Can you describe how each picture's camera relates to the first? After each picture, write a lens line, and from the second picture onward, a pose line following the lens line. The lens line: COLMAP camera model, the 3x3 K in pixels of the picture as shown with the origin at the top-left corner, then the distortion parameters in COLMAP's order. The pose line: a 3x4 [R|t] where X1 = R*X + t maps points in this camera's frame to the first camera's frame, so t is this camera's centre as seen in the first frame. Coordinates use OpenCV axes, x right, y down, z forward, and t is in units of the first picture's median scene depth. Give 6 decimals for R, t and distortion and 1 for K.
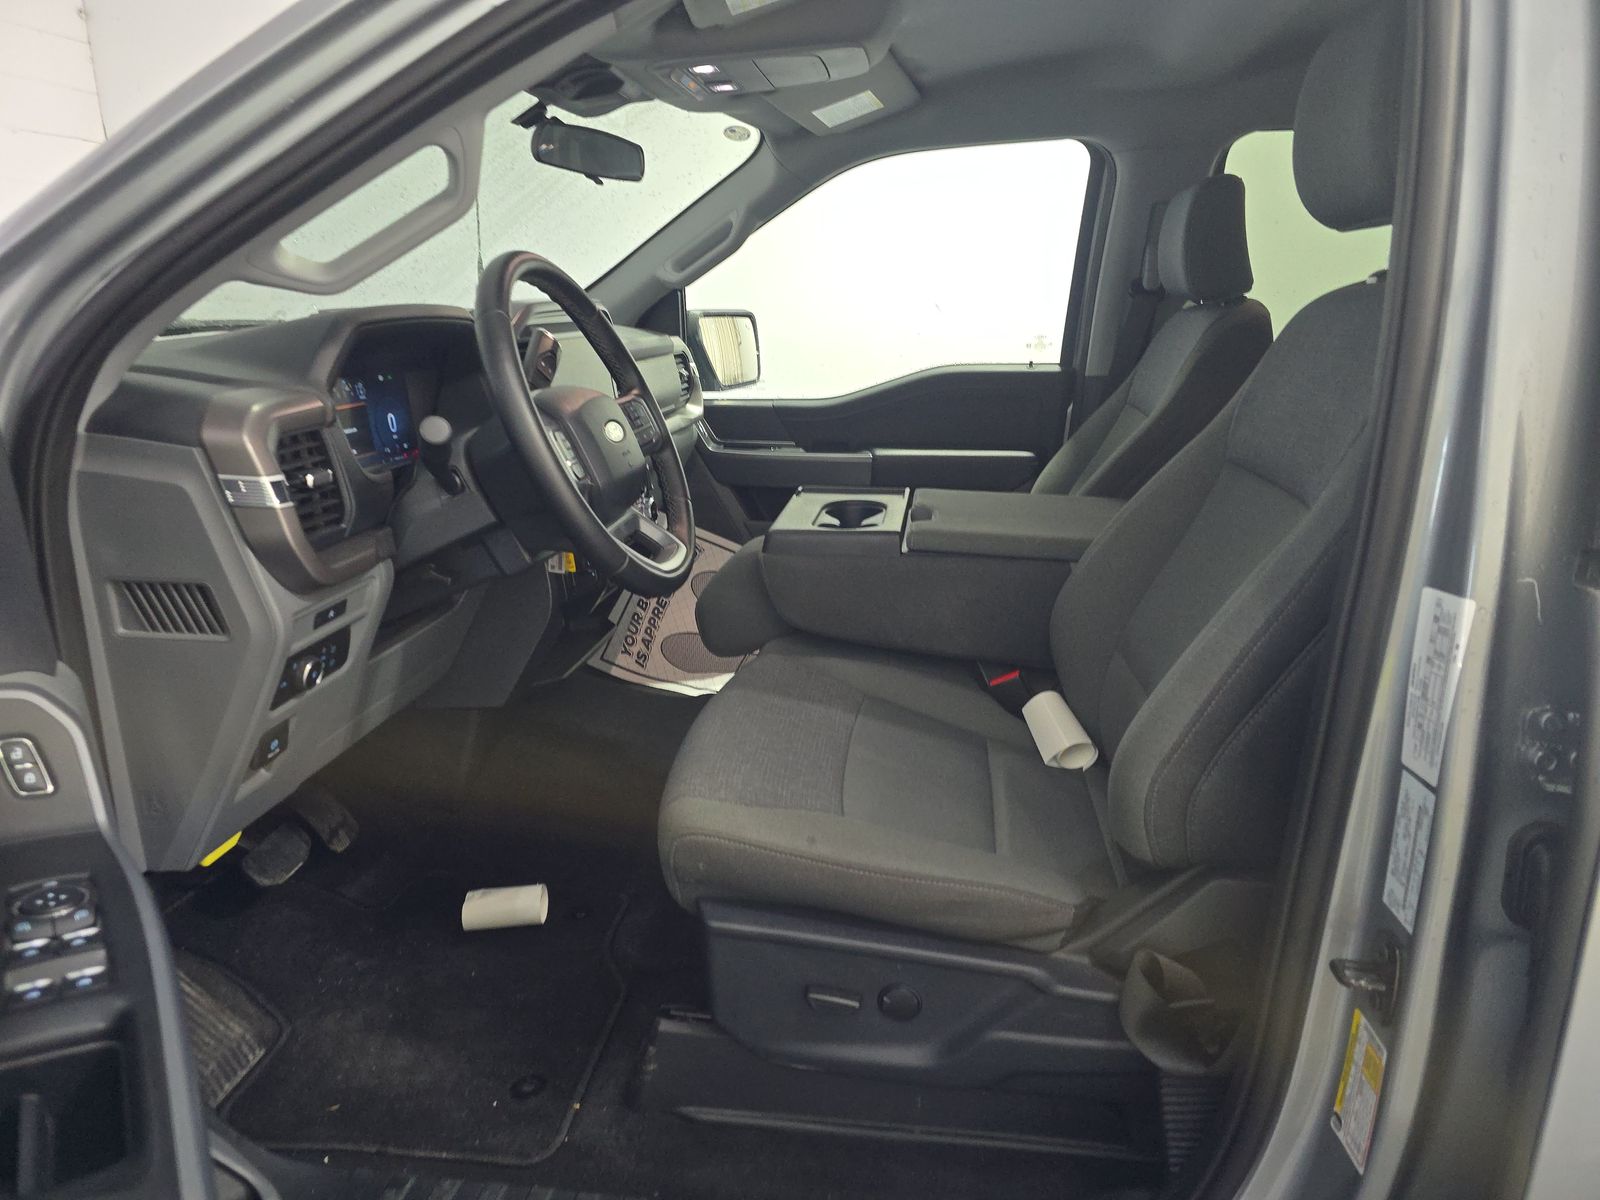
lens RADIAL K [[1075.0, 0, 806.8], [0, 1075.0, 604.9], [0, 0, 1]] dist [0.067691, -0.059721]
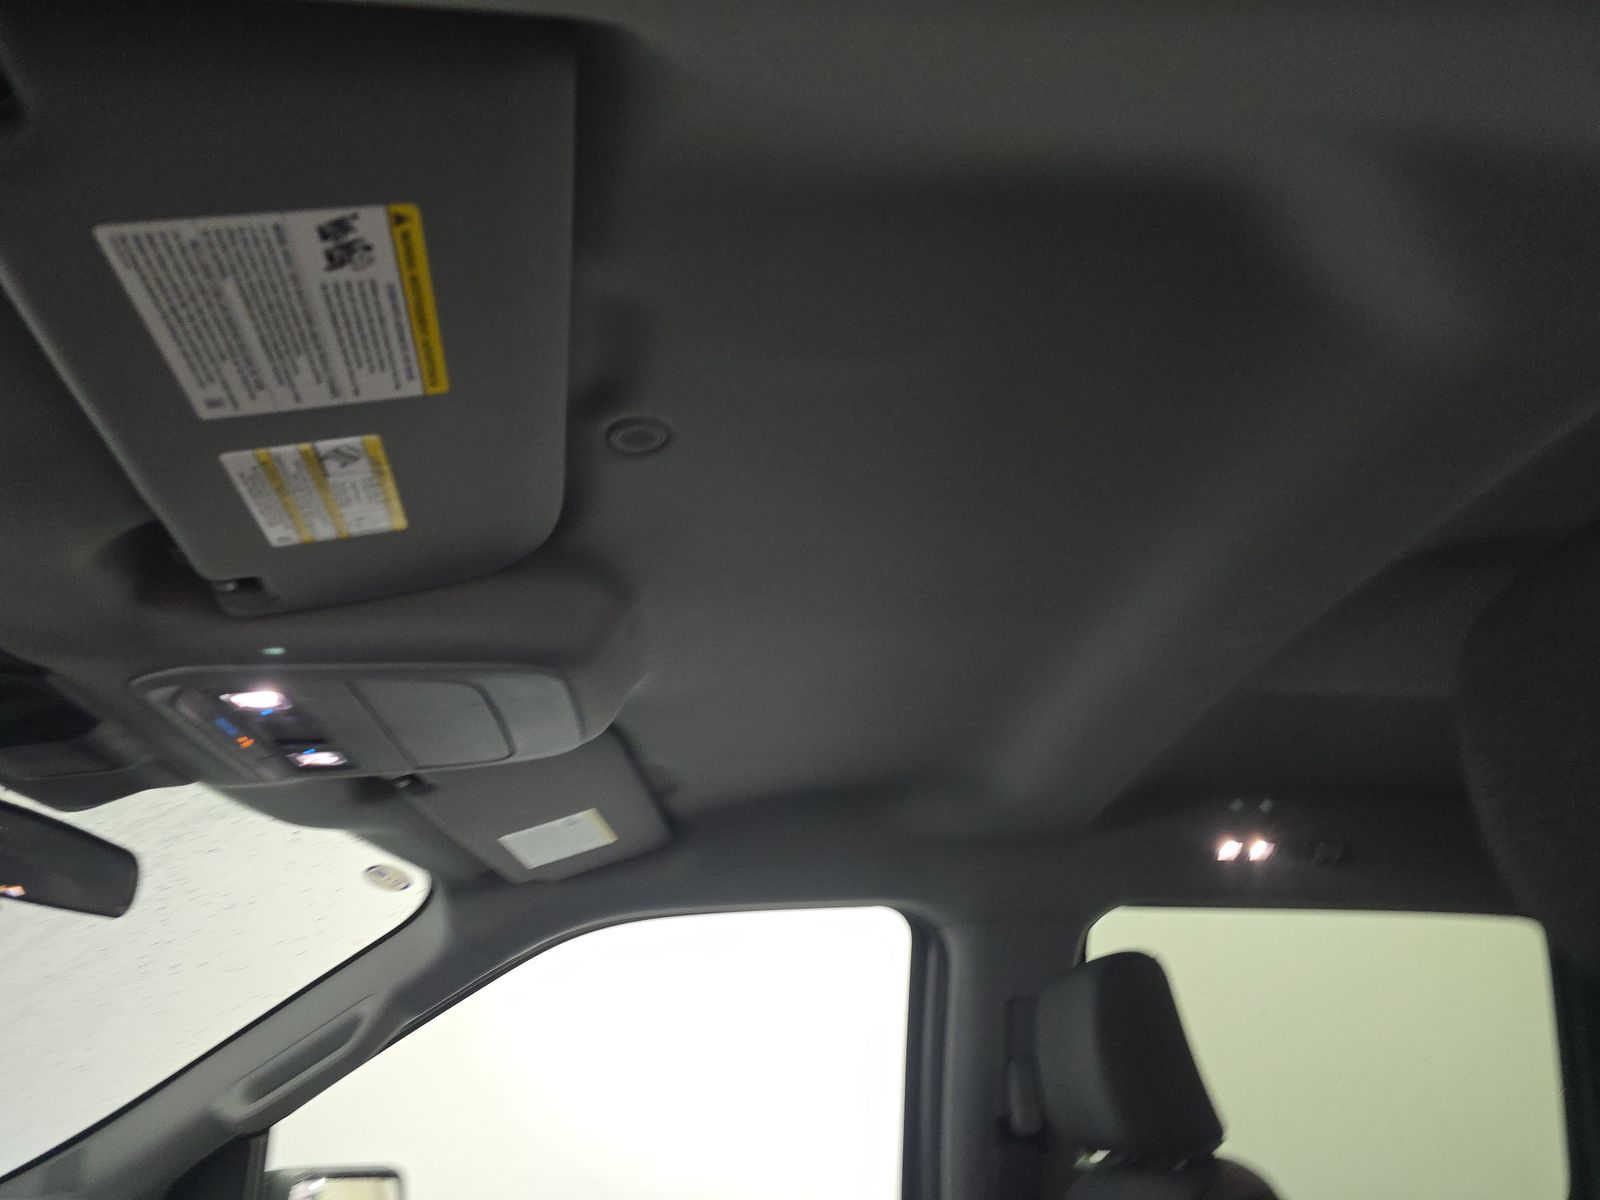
lens RADIAL K [[1075.0, 0, 806.8], [0, 1075.0, 604.9], [0, 0, 1]] dist [0.067691, -0.059721]
pose [[0.977518, 0.092721, 0.189369, 0.046767], [0.056153, 0.751206, -0.657675, -0.124993], [-0.203236, 0.653523, 0.729111, 0.402328]]
